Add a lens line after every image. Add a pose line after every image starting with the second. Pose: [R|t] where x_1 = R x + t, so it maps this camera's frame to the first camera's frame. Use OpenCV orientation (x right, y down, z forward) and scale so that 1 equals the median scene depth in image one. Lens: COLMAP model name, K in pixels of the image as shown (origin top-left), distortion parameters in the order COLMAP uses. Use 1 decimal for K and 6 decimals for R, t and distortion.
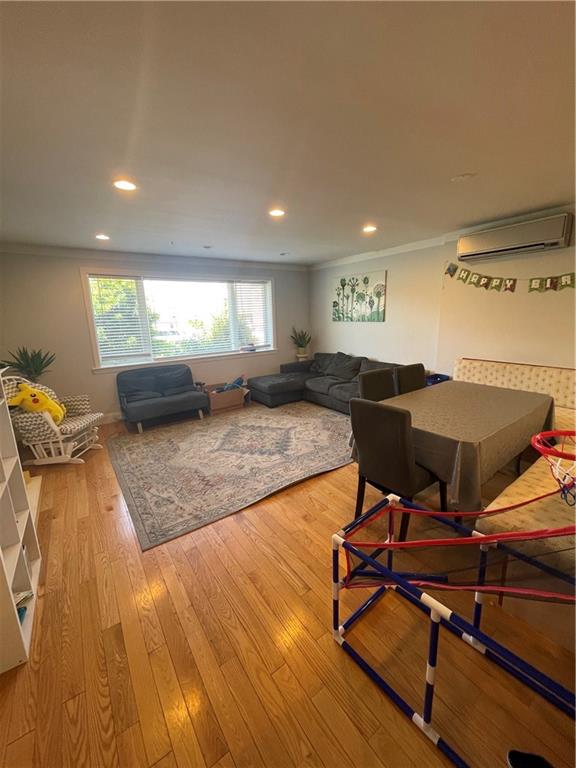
lens RADIAL K [[311.3, 0, 289.3], [0, 311.3, 383.6], [0, 0, 1]] dist [-0.004052, 0.000932]
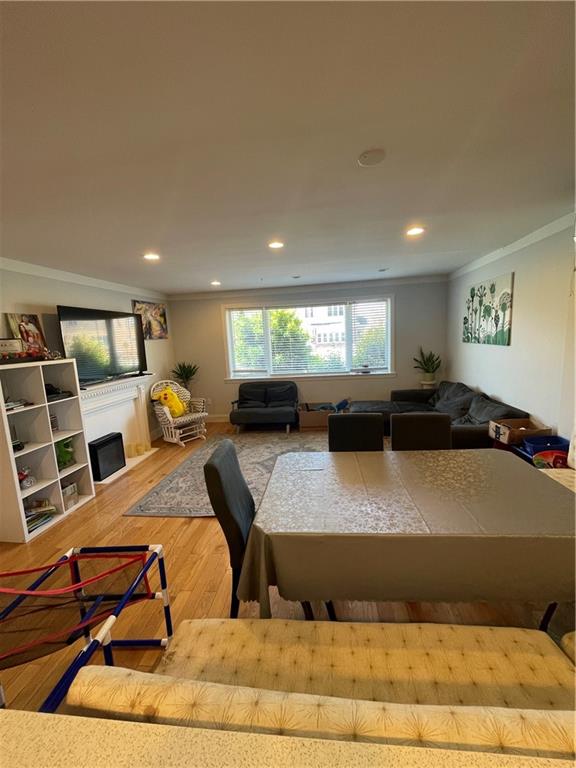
lens RADIAL K [[311.3, 0, 292.3], [0, 311.3, 381.3], [0, 0, 1]] dist [-0.004052, 0.000932]
pose [[0.746331, 0.087425, -0.659808, 0.410443], [-0.116708, 0.993166, -0.000418, -0.063537], [0.655262, 0.077317, 0.751434, 0.170892]]
